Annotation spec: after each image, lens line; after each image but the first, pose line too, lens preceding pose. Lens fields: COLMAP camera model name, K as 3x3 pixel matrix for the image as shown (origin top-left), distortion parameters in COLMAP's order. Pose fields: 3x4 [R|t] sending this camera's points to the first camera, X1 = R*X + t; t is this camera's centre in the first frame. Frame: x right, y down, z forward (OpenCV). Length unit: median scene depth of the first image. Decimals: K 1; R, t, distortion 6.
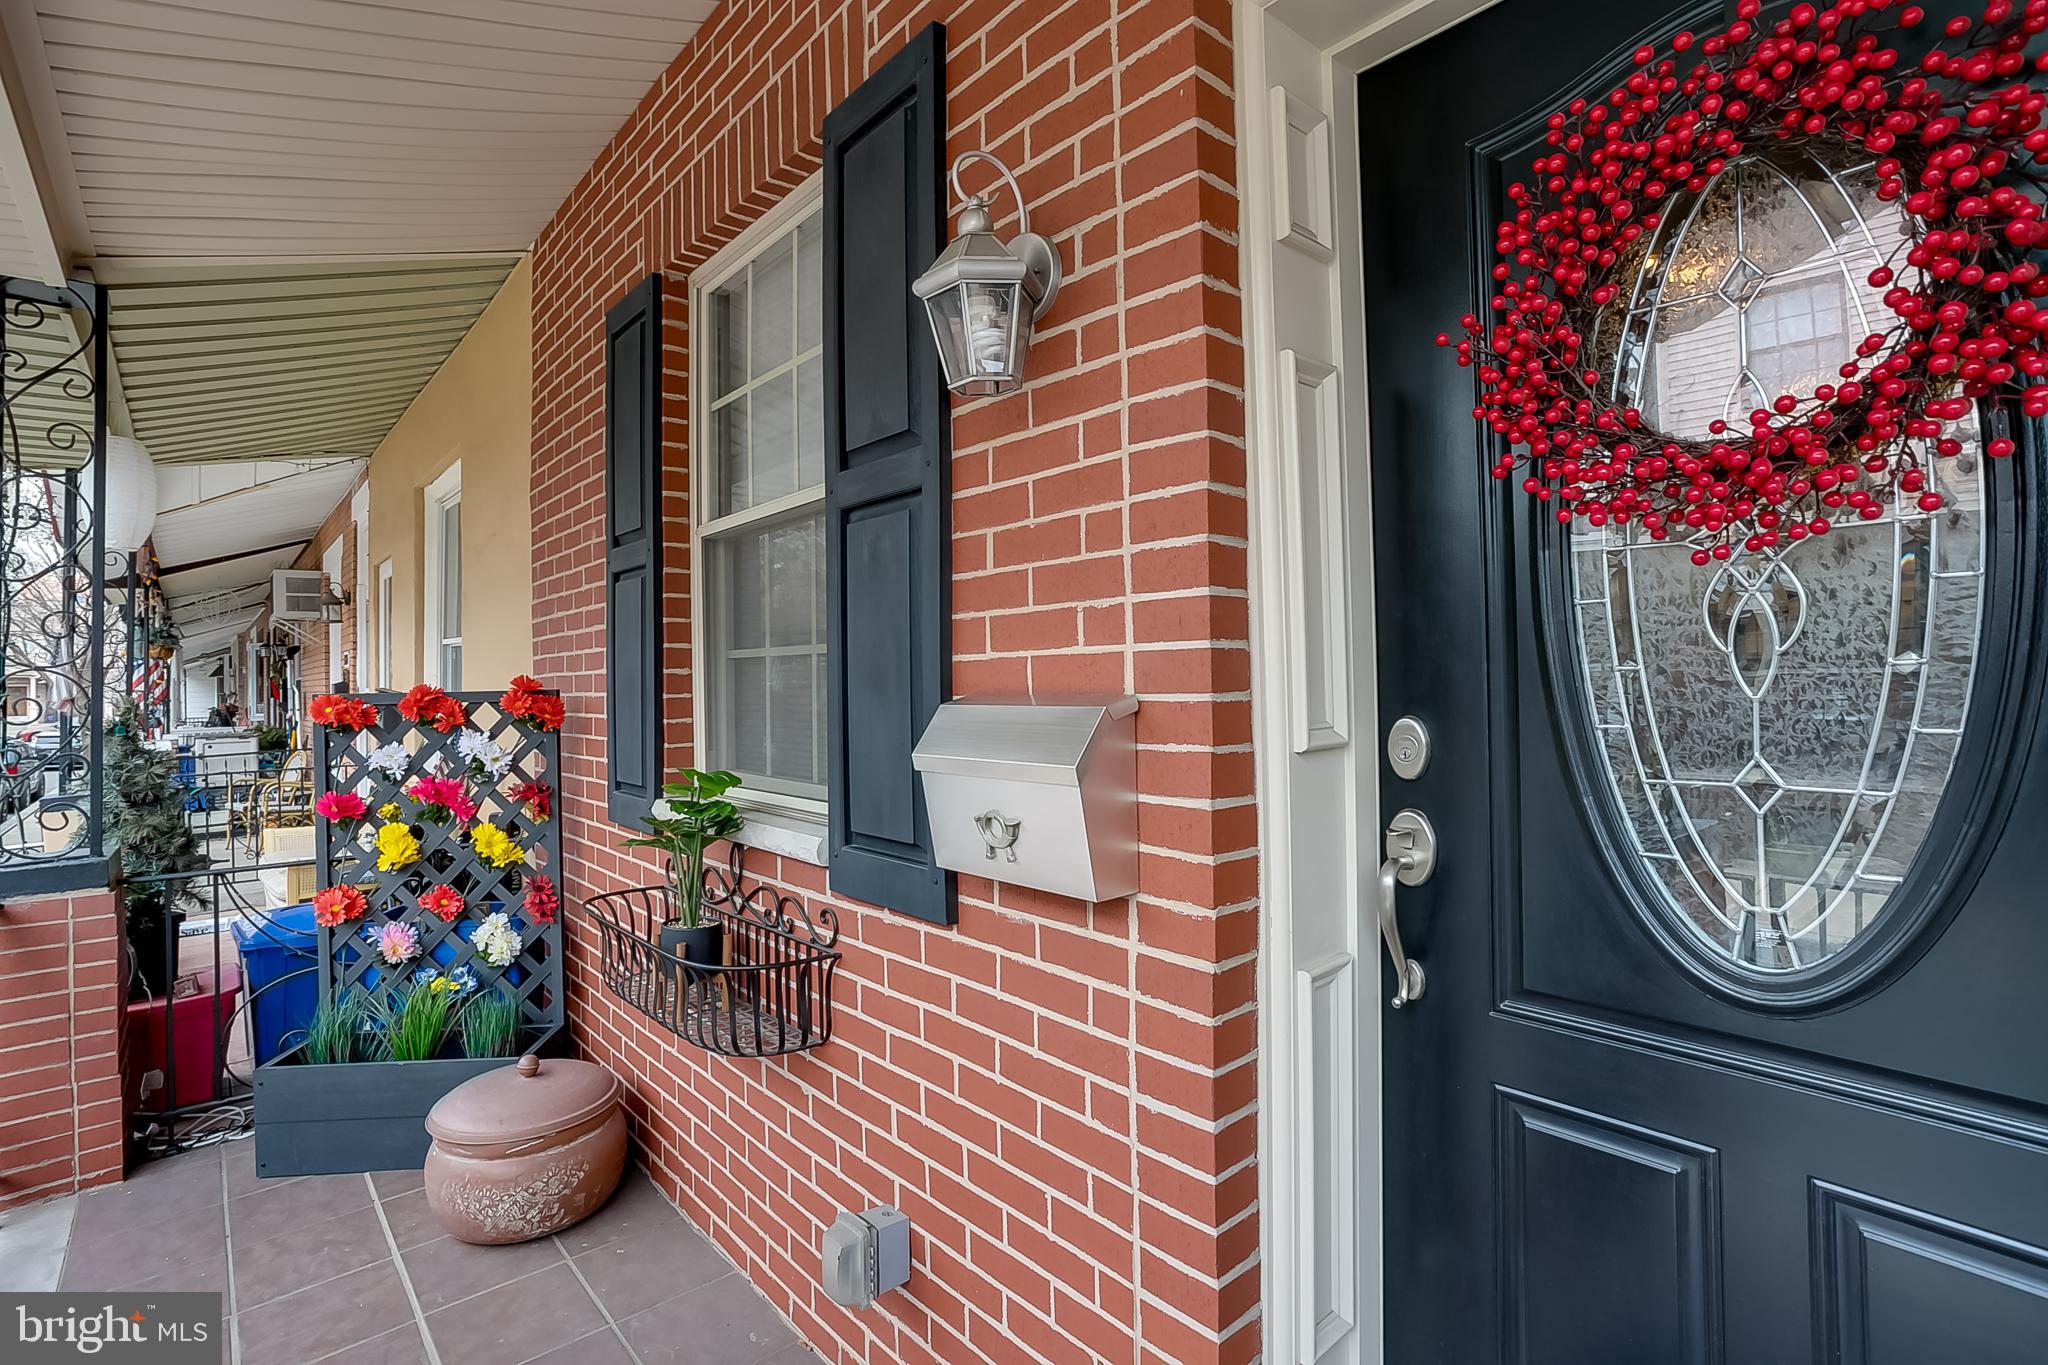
lens RADIAL K [[975.0, 0, 1003.3], [0, 975.0, 669.2], [0, 0, 1]] dist [-0.046449, 0.022408]
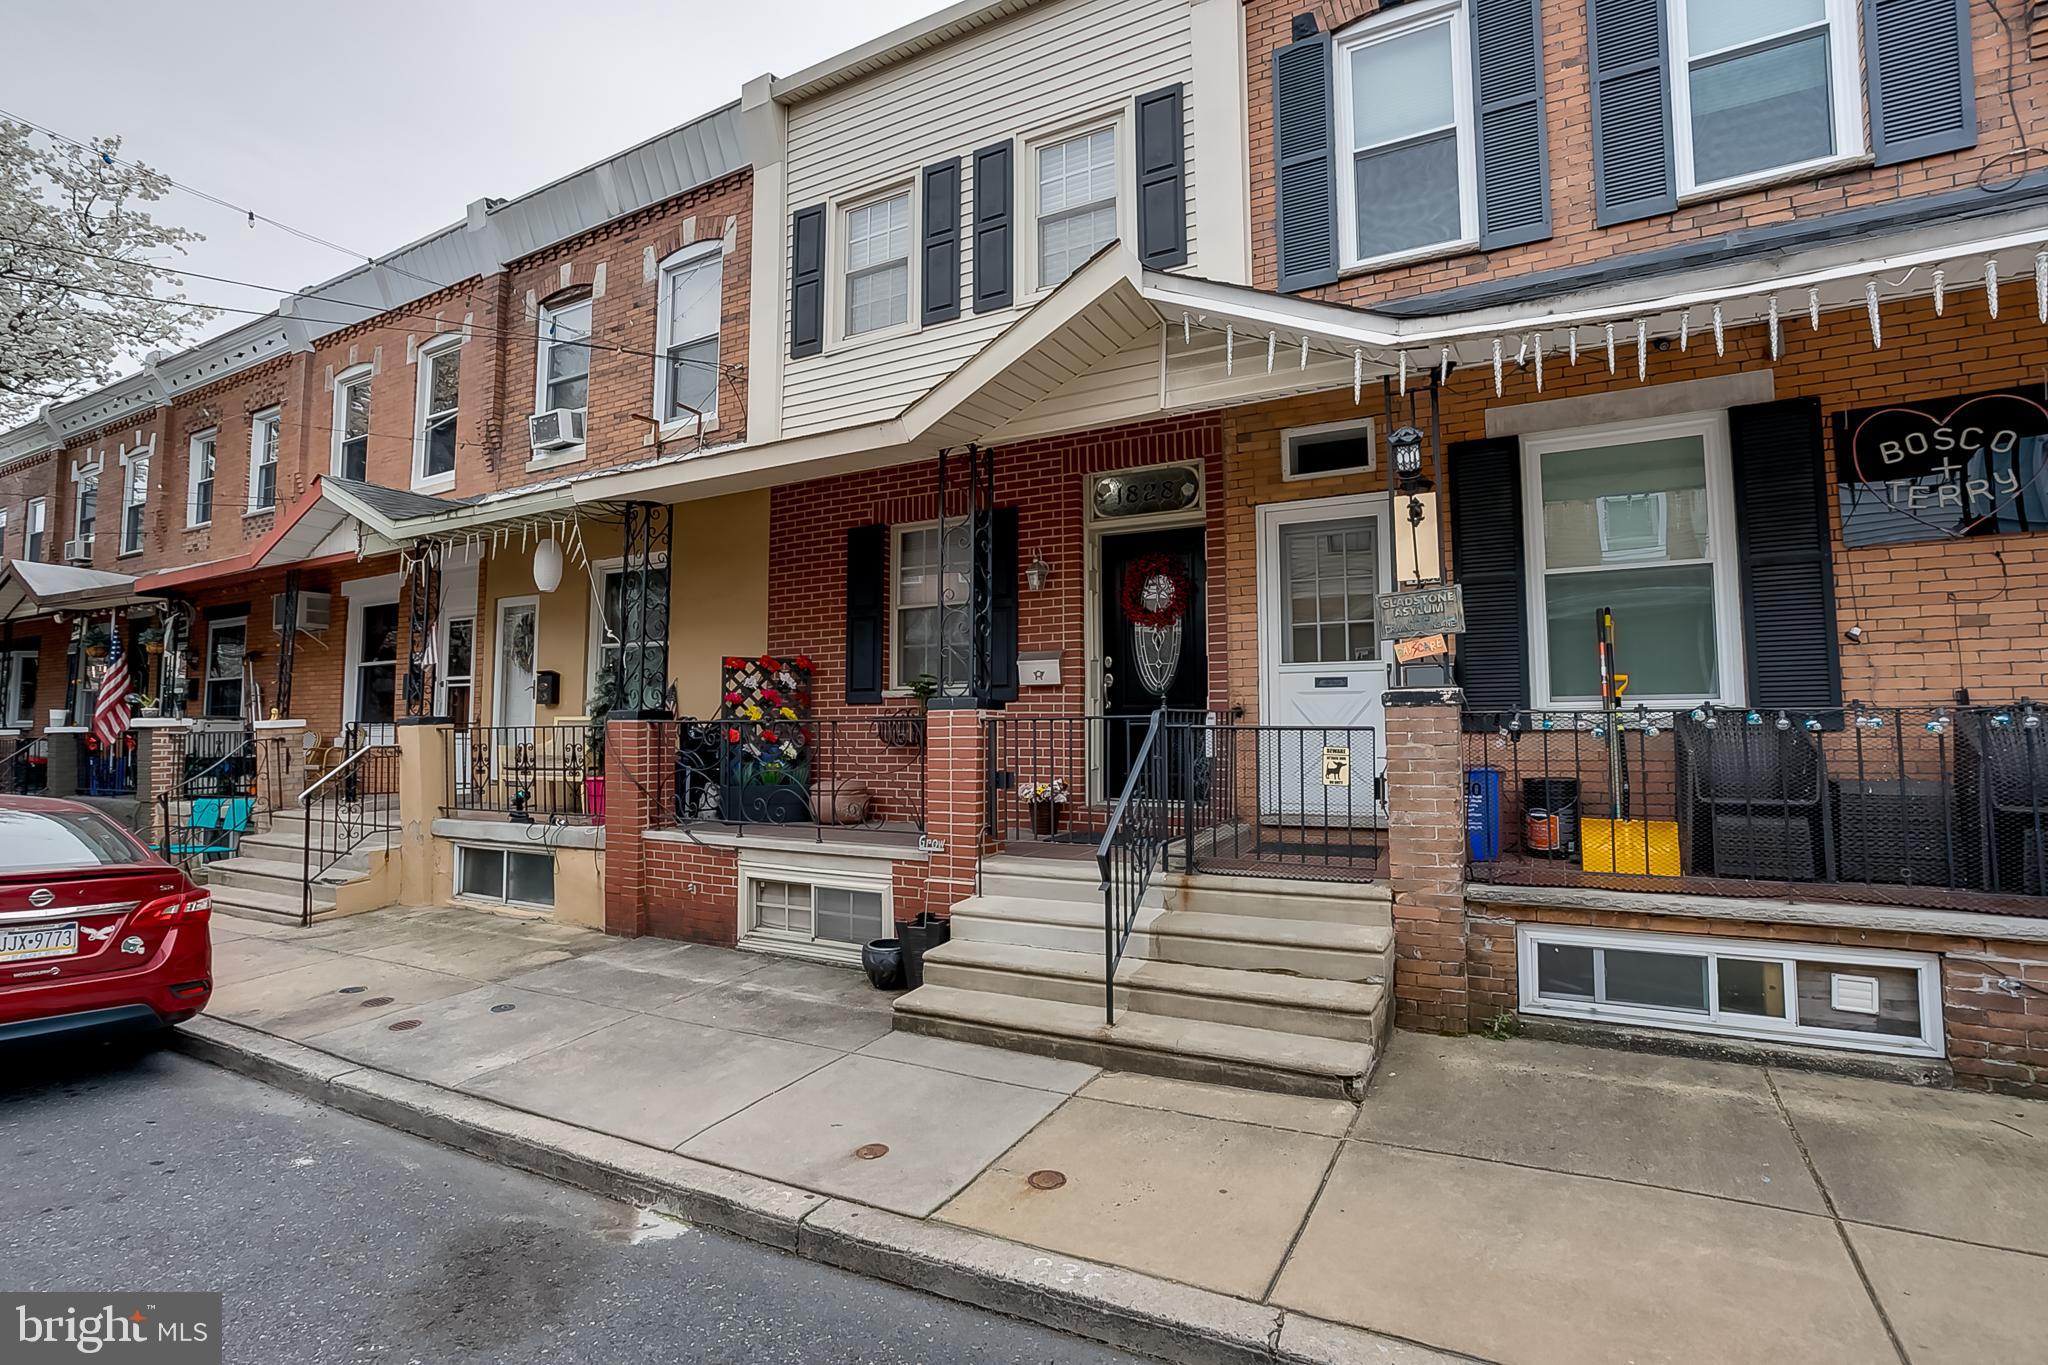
lens RADIAL K [[975.0, 0, 995.9], [0, 975.0, 675.5], [0, 0, 1]] dist [-0.046449, 0.022408]
pose [[0.939217, 0.035304, 0.341504, -2.039115], [-0.017925, 0.998385, -0.053915, 0.461723], [-0.342856, 0.044516, 0.938333, -3.915307]]
